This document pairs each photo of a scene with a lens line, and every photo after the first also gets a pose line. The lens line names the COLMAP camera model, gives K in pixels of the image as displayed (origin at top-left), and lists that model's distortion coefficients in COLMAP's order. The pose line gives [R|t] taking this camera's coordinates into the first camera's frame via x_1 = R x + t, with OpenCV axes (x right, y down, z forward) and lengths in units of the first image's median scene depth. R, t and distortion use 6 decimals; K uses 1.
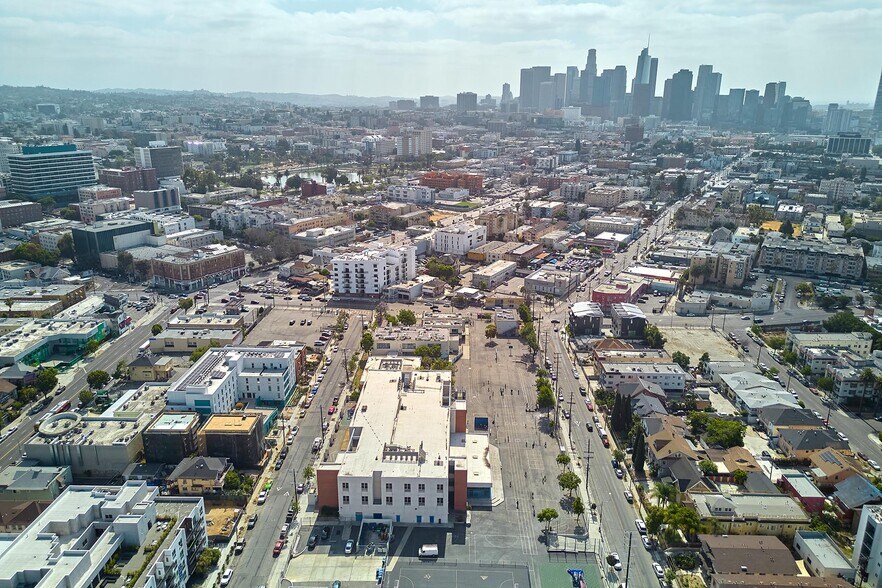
lens RADIAL K [[631.2, 0, 440.0], [0, 631.2, 302.8], [0, 0, 1]] dist [0.064738, -0.047734]
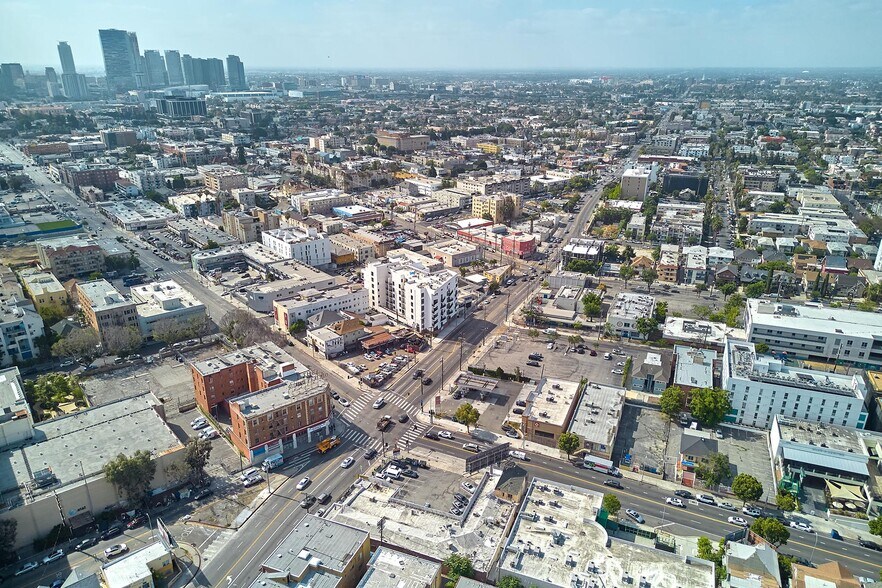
lens RADIAL K [[631.2, 0, 440.0], [0, 631.2, 302.8], [0, 0, 1]] dist [0.064738, -0.047734]
pose [[0.309544, -0.335300, 0.889807, -0.831715], [0.286339, 0.925201, 0.249026, -0.236921], [-0.906748, 0.177702, 0.382399, 0.702990]]
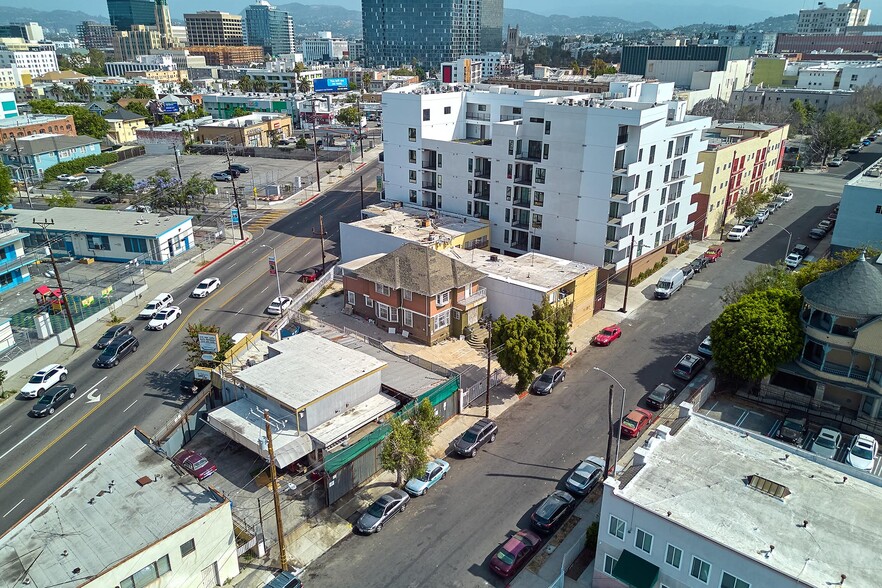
lens RADIAL K [[629.3, 0, 454.6], [0, 629.3, 295.6], [0, 0, 1]] dist [0.078168, -0.091320]
pose [[-0.165228, 0.353150, -0.920861, 0.169080], [-0.323132, 0.862774, 0.388853, -0.103356], [0.931818, 0.361809, -0.028441, 1.036999]]
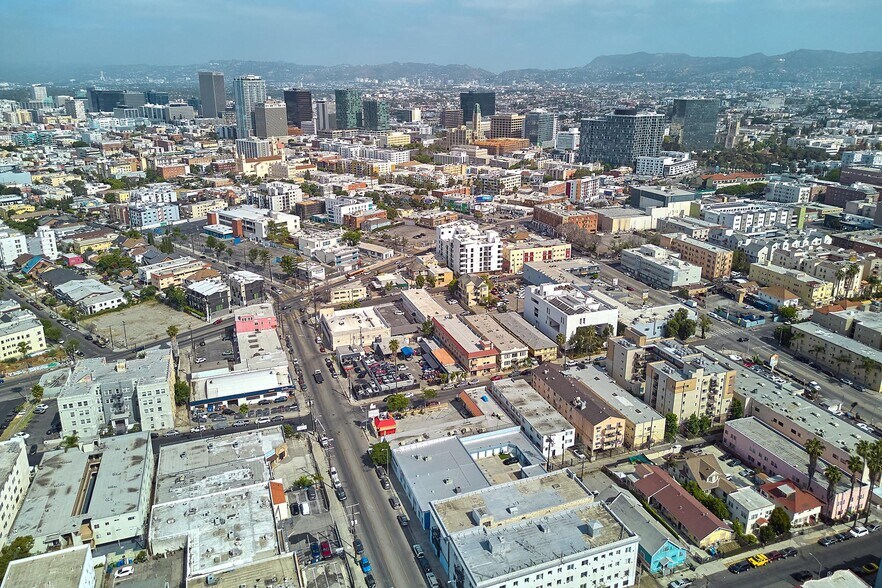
lens RADIAL K [[629.3, 0, 454.6], [0, 629.3, 295.6], [0, 0, 1]] dist [0.078168, -0.091320]
pose [[-0.638971, 0.253777, -0.726163, 0.691059], [-0.245999, 0.827023, 0.505487, -0.515882], [0.728835, 0.501627, -0.466015, 1.555509]]
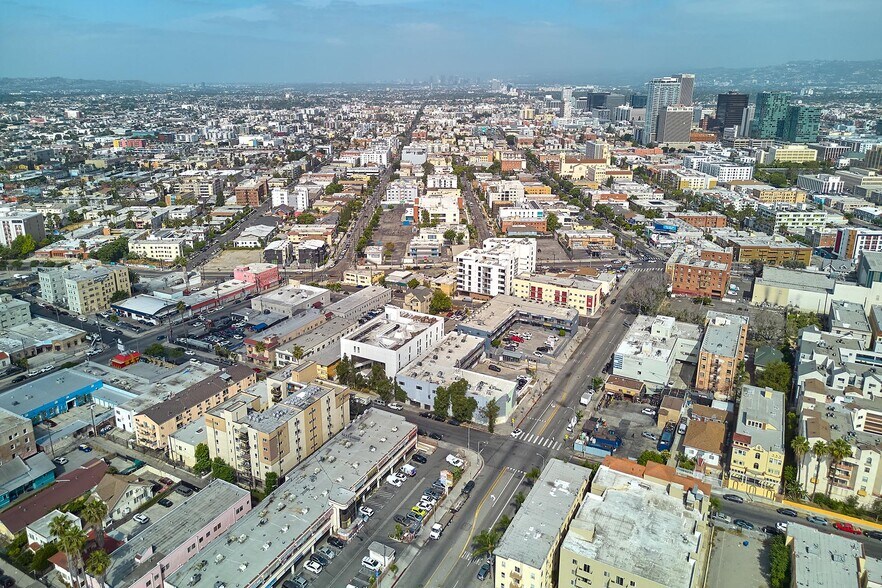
lens RADIAL K [[631.2, 0, 440.0], [0, 631.2, 302.8], [0, 0, 1]] dist [0.064738, -0.047734]
pose [[-1.000000, -0.000840, 0.000083, -0.031156], [-0.000608, 0.785523, 0.618833, -0.603962], [-0.000585, 0.618832, -0.785523, 1.827531]]
